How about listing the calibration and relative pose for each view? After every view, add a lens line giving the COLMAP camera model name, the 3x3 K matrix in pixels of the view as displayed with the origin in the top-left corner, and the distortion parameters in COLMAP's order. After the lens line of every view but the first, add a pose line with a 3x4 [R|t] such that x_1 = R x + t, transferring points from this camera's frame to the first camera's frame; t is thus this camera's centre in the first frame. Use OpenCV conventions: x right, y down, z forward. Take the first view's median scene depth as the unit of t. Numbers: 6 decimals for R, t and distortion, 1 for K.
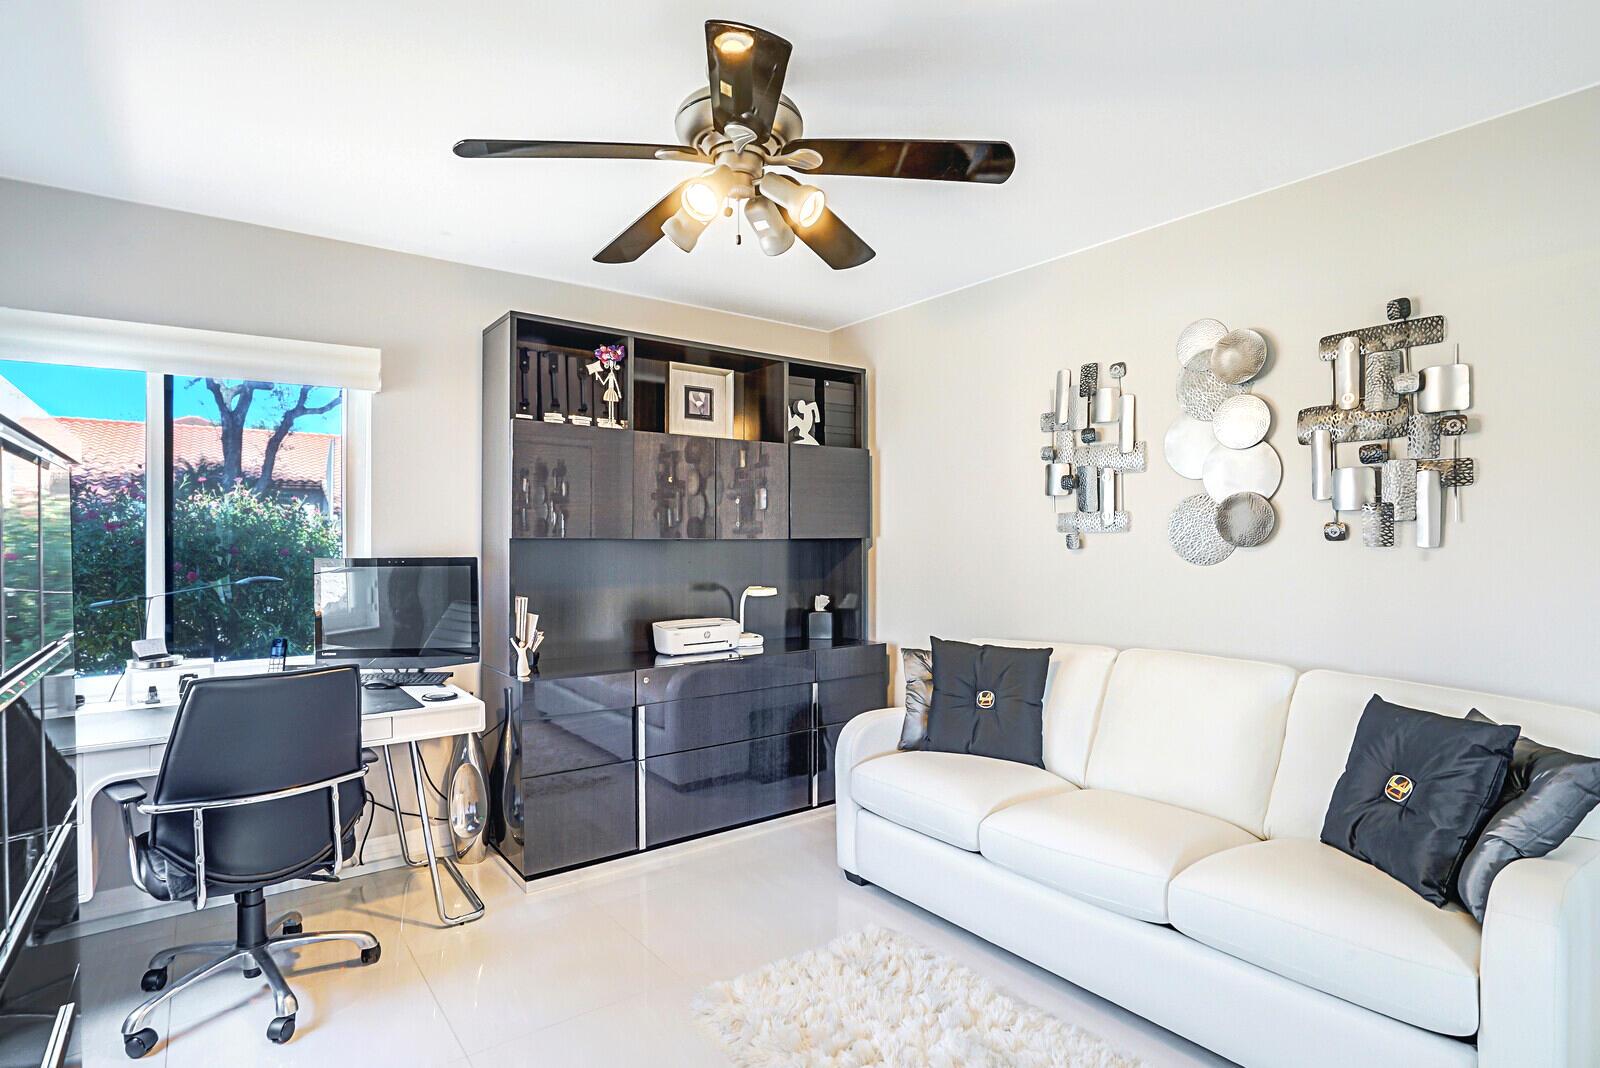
lens RADIAL K [[771.8, 0, 777.0], [0, 771.8, 538.4], [0, 0, 1]] dist [-0.054759, 0.018466]
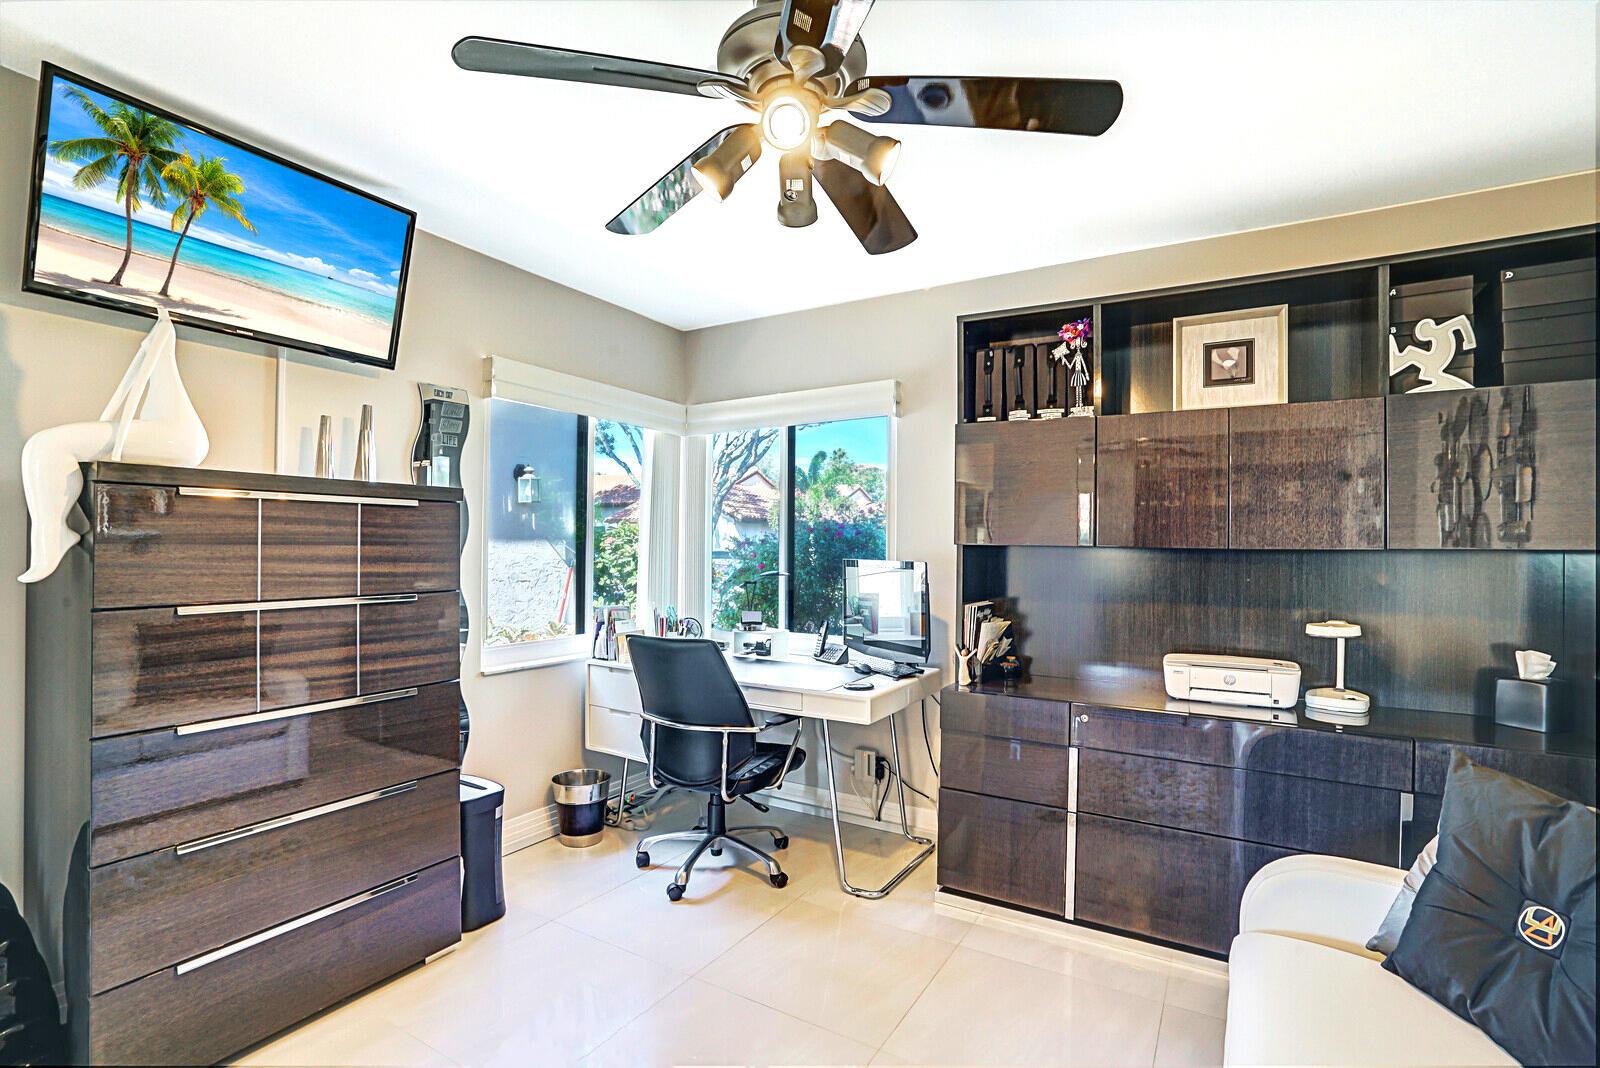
lens RADIAL K [[746.1, 0, 800.0], [0, 746.1, 534.0], [0, 0, 1]] dist [-0.064334, 0.026325]
pose [[0.396459, -0.001250, -0.918051, 0.415881], [-0.005313, 0.999979, -0.003656, -0.008602], [0.918037, 0.006328, 0.396444, 0.389148]]
